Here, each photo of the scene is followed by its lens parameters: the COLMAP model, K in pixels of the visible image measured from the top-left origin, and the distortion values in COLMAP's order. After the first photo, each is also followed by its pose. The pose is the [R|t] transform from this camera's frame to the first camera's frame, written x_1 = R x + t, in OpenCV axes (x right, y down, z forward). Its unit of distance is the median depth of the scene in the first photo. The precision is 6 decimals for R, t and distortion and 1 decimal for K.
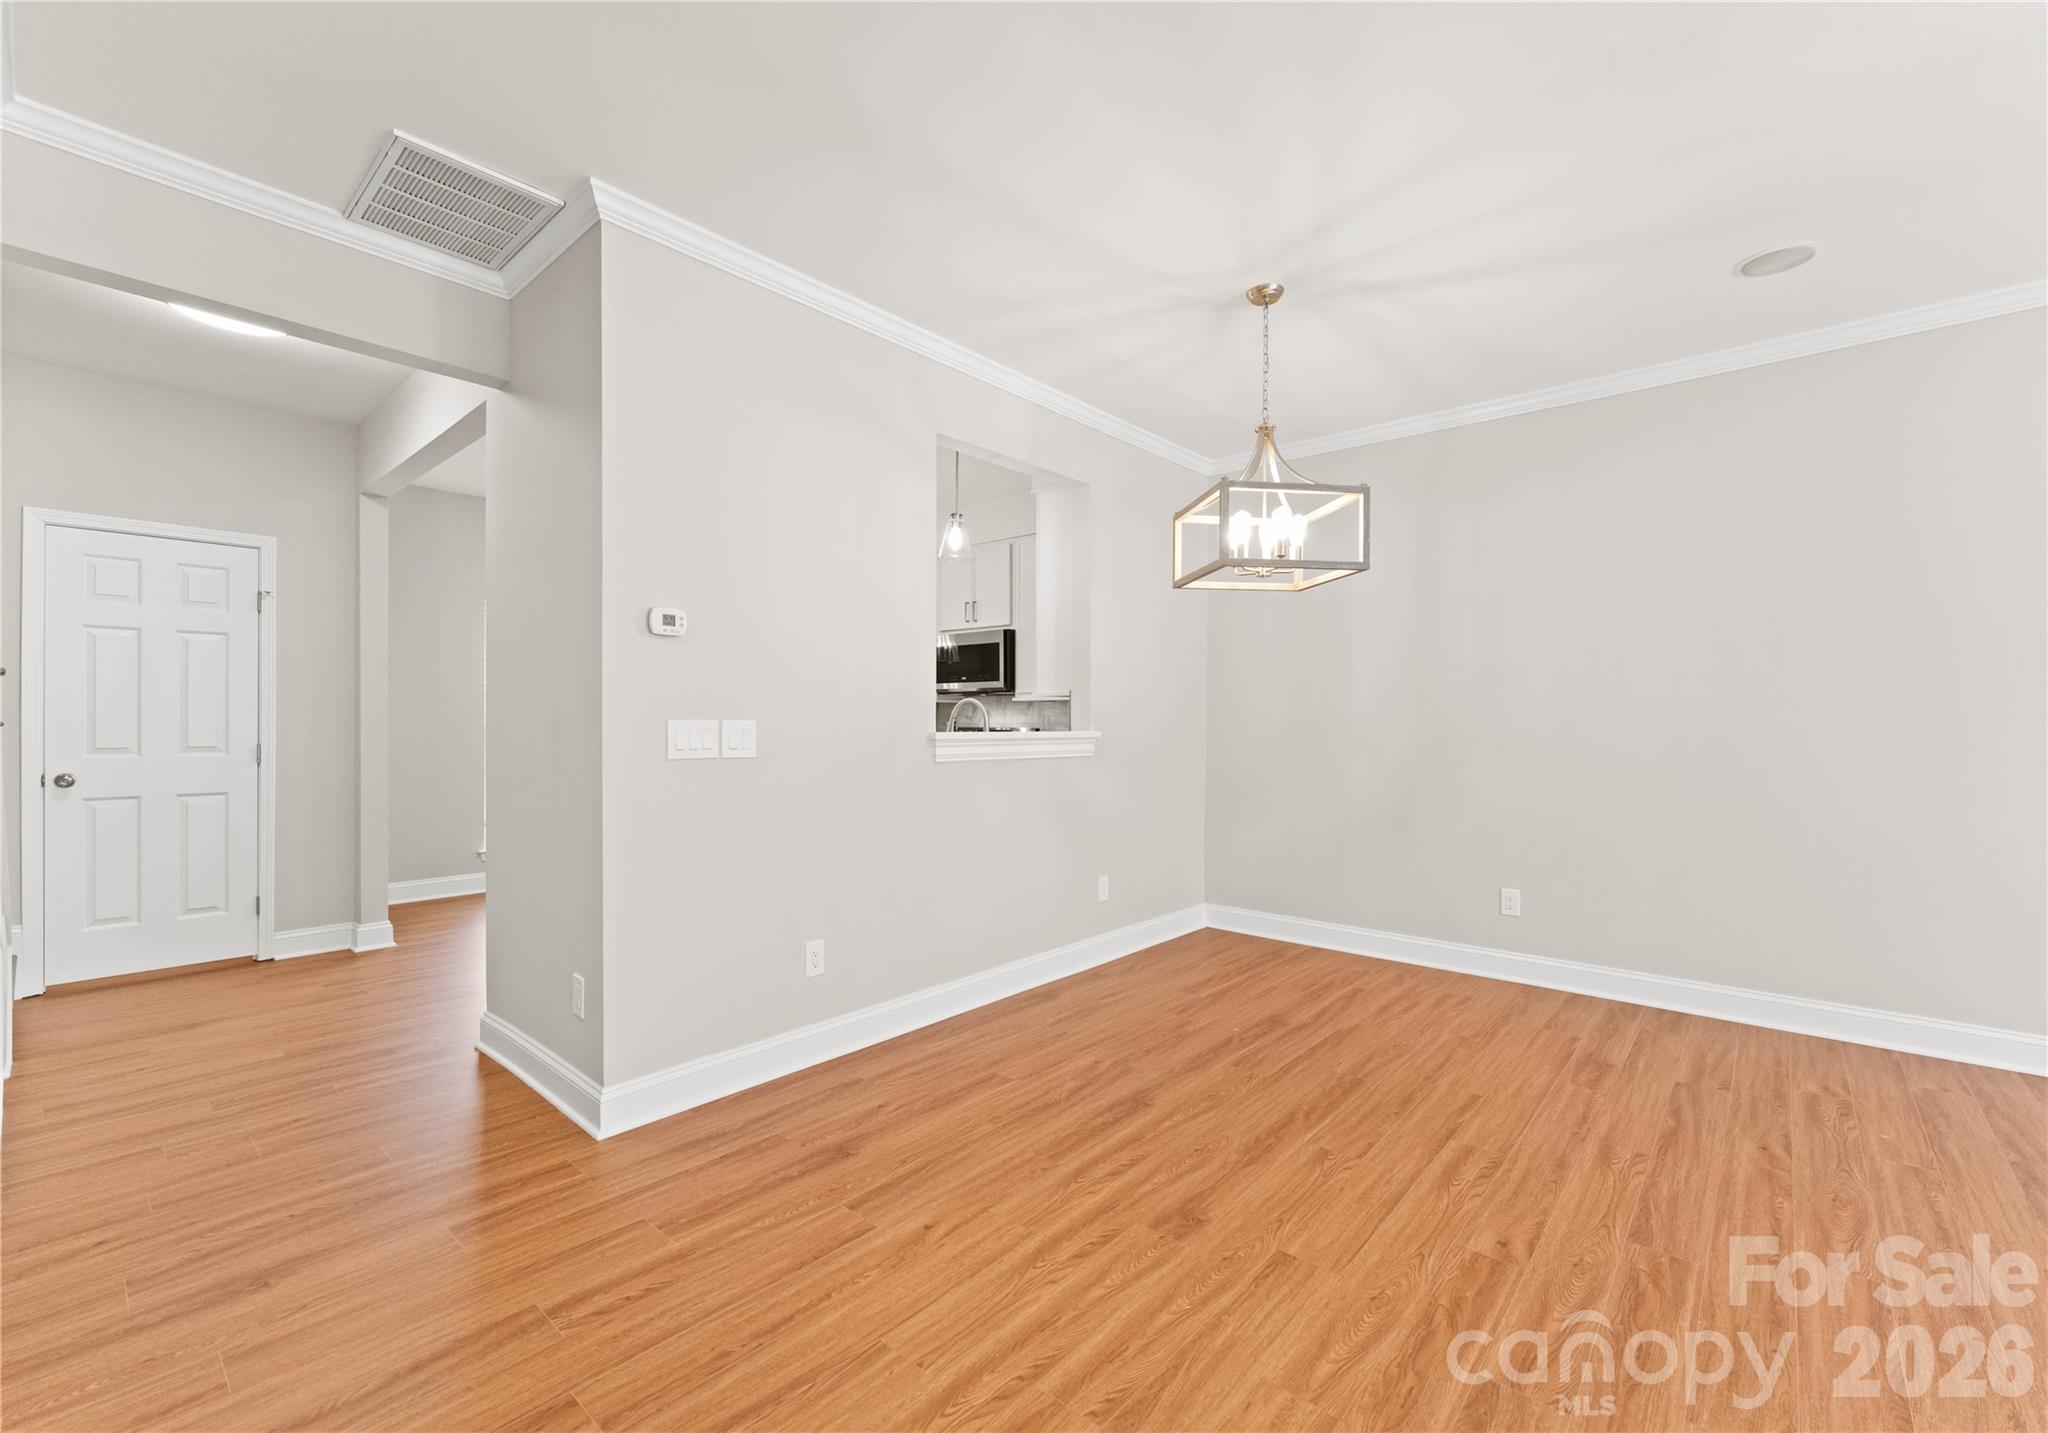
lens RADIAL K [[863.4, 0, 1022.1], [0, 863.4, 724.9], [0, 0, 1]] dist [-0.004035, -0.000274]
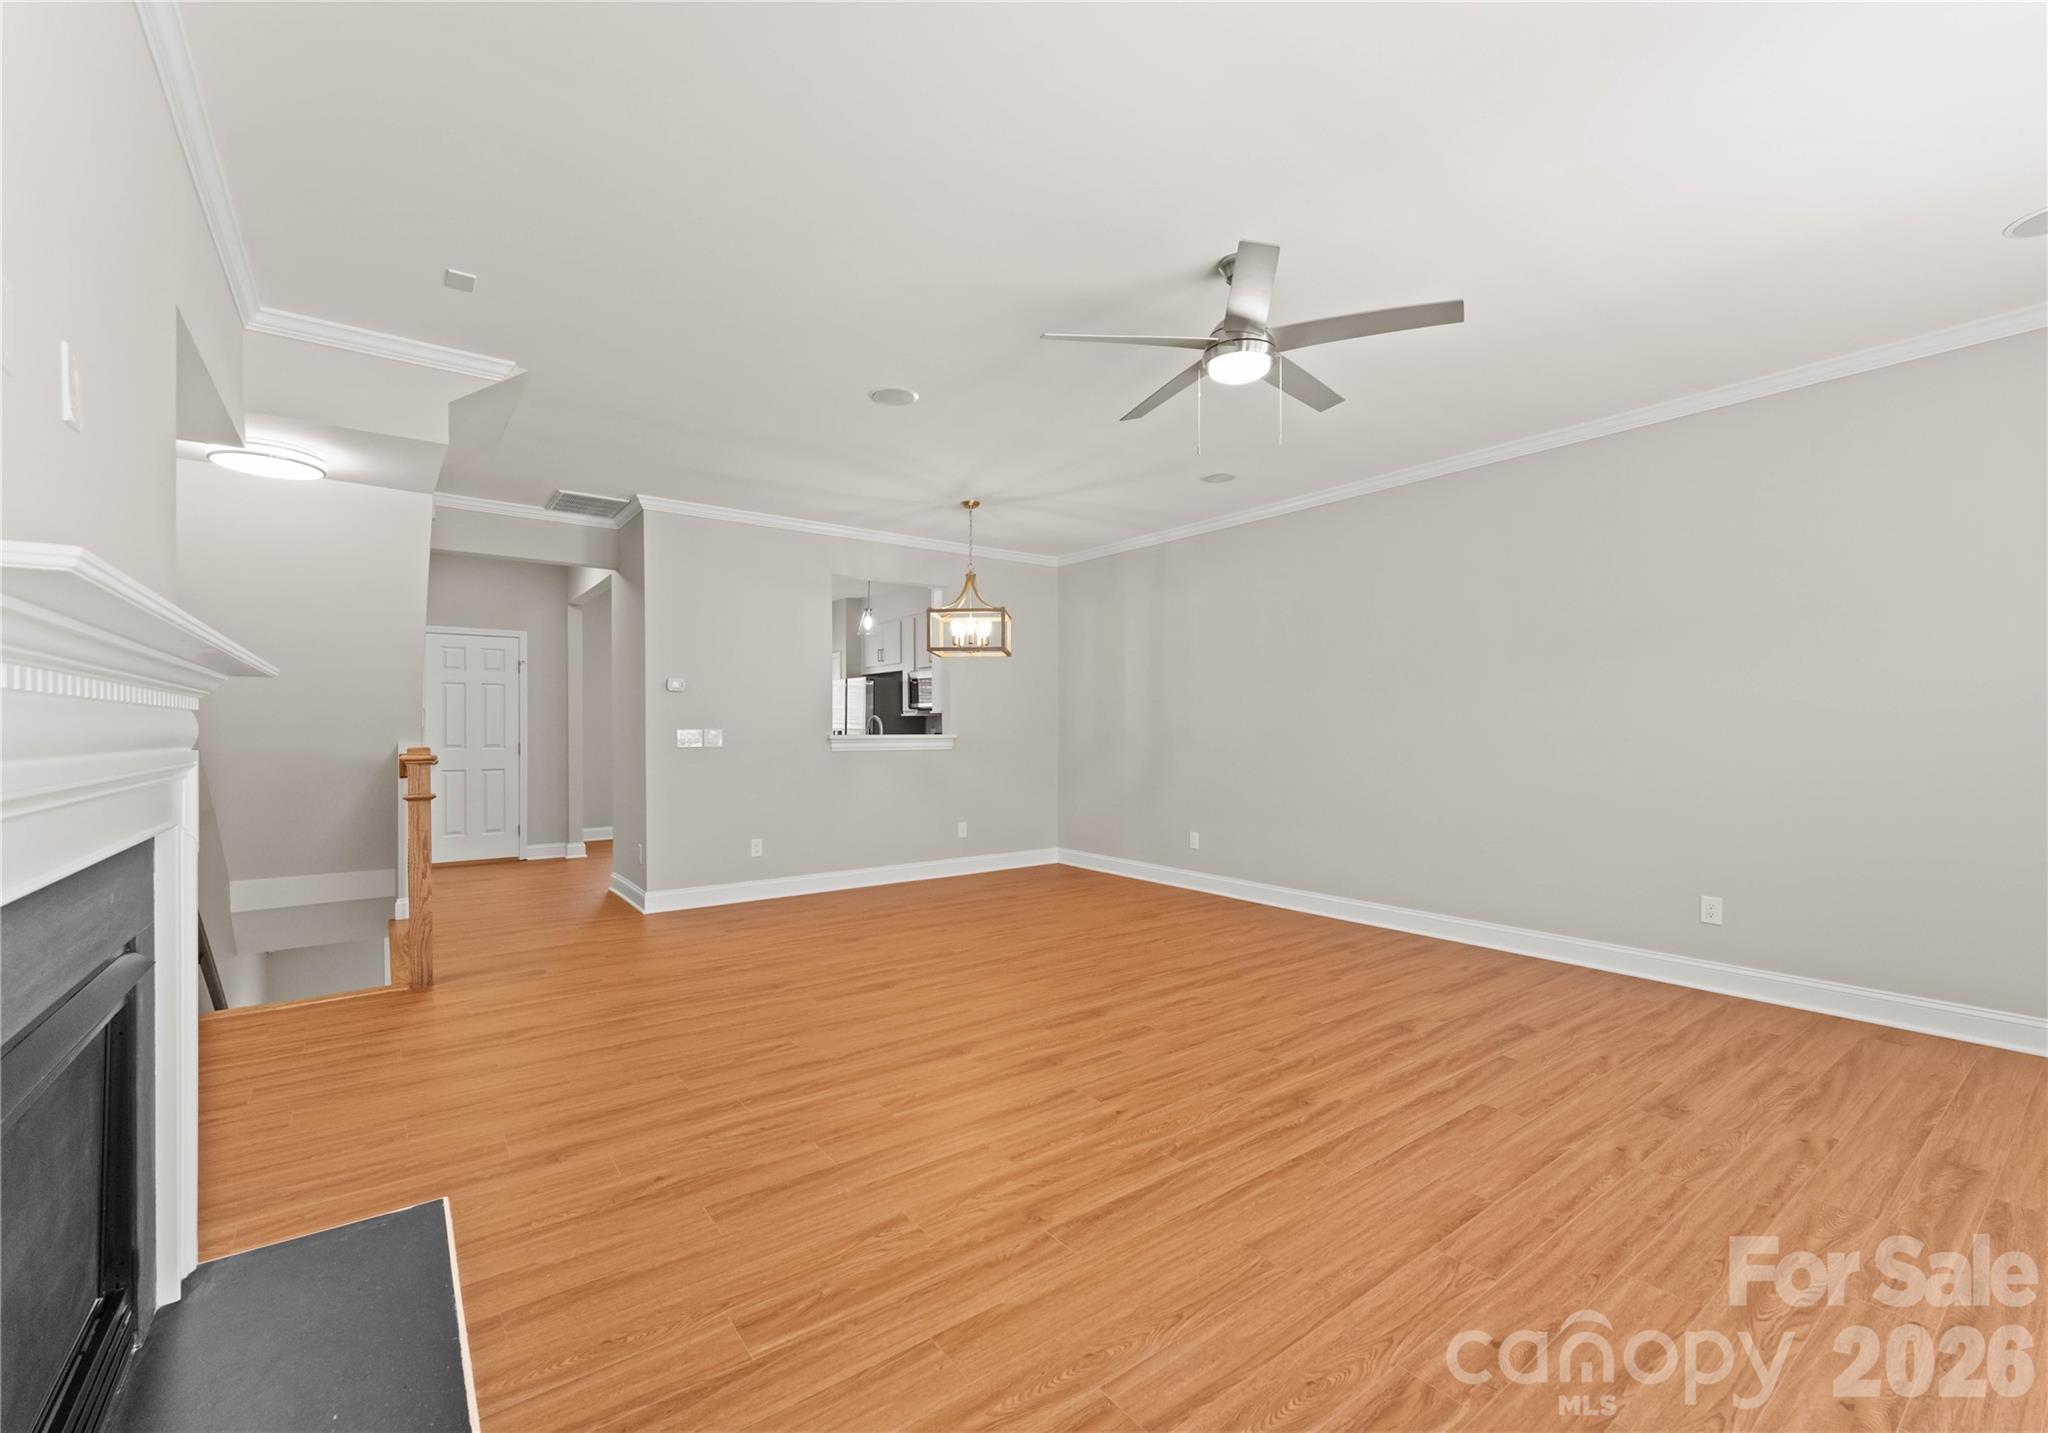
lens RADIAL K [[859.2, 0, 1027.5], [0, 859.2, 730.3], [0, 0, 1]] dist [0.002401, 0.000196]
pose [[0.979251, -0.005139, -0.202588, 0.833111], [0.005143, 0.999987, -0.000507, 0.001802], [0.202588, -0.000545, 0.979264, -0.880686]]
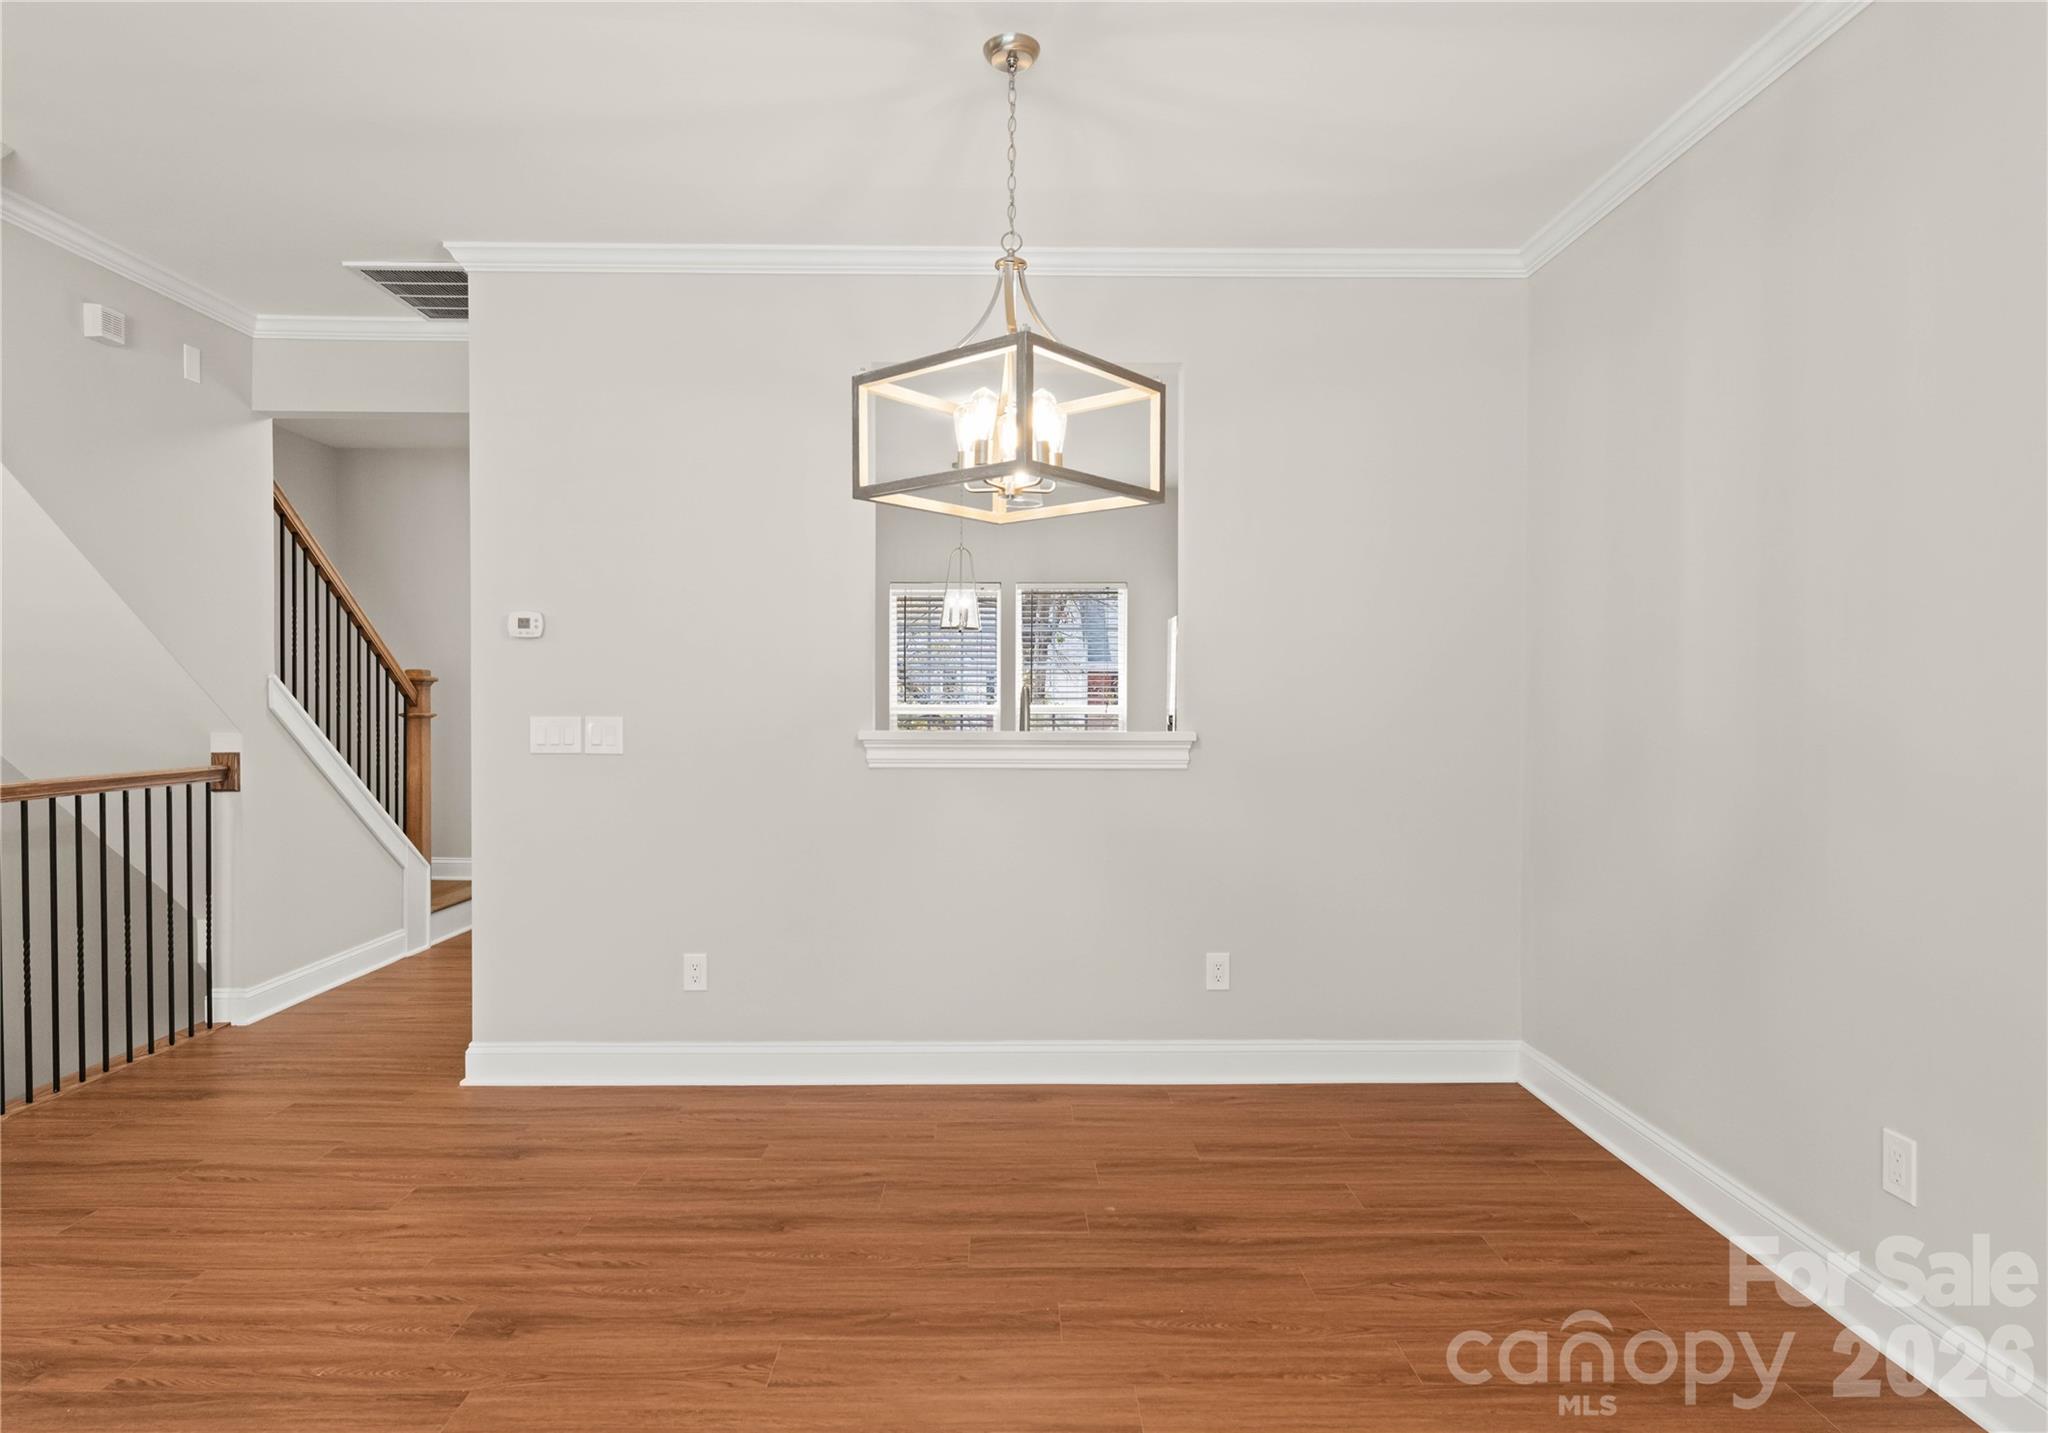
lens RADIAL K [[1149.6, 0, 1016.3], [0, 1149.6, 719.4], [0, 0, 1]] dist [0.001764, -0.000902]
pose [[0.668534, 0.007917, -0.743639, 0.972658], [-0.001393, 0.999955, 0.009394, -0.014879], [0.743680, -0.005244, 0.668515, 0.458257]]
